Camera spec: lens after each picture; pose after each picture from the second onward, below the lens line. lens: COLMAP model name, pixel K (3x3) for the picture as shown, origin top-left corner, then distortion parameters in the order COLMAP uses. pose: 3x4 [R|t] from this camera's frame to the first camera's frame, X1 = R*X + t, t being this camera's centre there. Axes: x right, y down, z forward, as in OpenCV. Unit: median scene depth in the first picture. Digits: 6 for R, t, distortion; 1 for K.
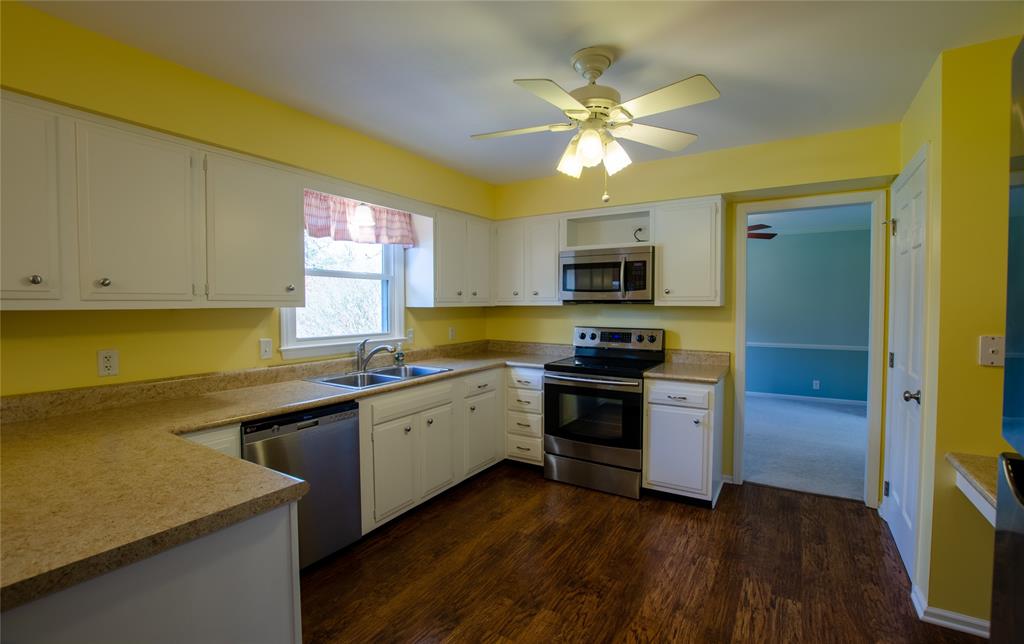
lens RADIAL K [[453.2, 0, 521.4], [0, 453.2, 324.3], [0, 0, 1]] dist [-0.027985, 0.000092]
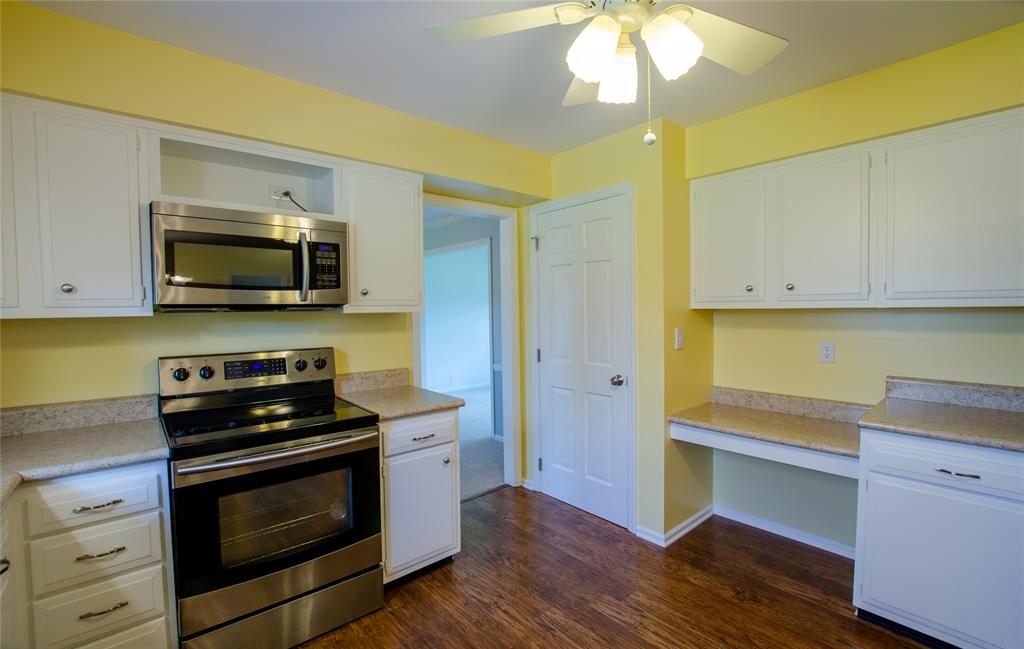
lens RADIAL K [[453.2, 0, 518.8], [0, 453.2, 324.0], [0, 0, 1]] dist [-0.027985, 0.000092]
pose [[0.298788, -0.034847, 0.953683, -0.269538], [0.054904, 0.998306, 0.019277, -0.023393], [-0.952739, 0.046601, 0.300195, 0.557811]]
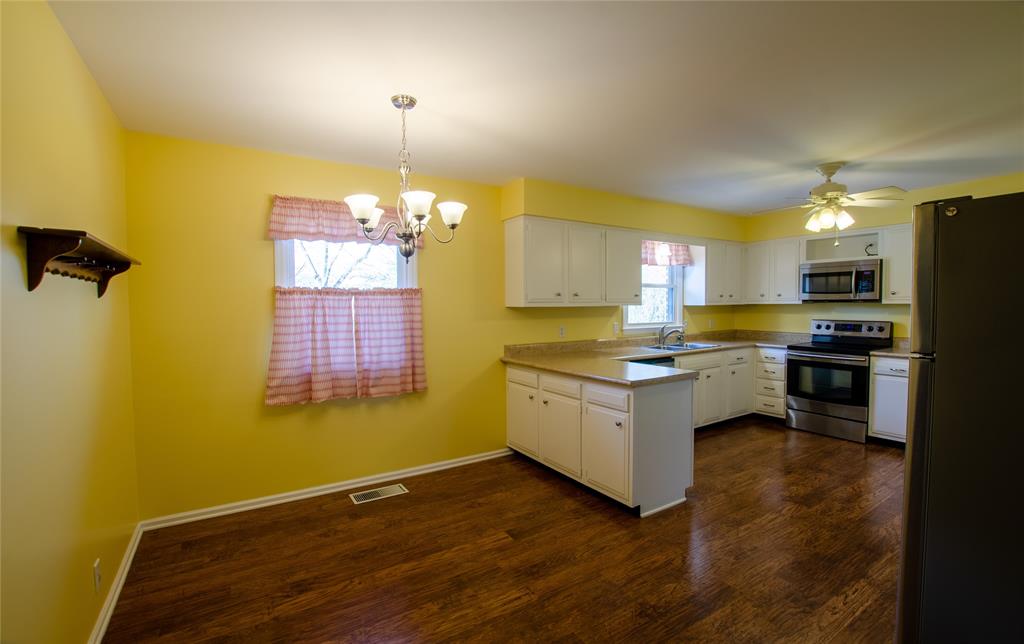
lens RADIAL K [[453.2, 0, 519.1], [0, 453.2, 322.4], [0, 0, 1]] dist [-0.027985, 0.000092]
pose [[0.901285, 0.011636, -0.433070, -0.102336], [-0.011984, 0.999926, 0.001925, 0.024767], [0.433060, 0.003455, 0.901358, -0.650814]]
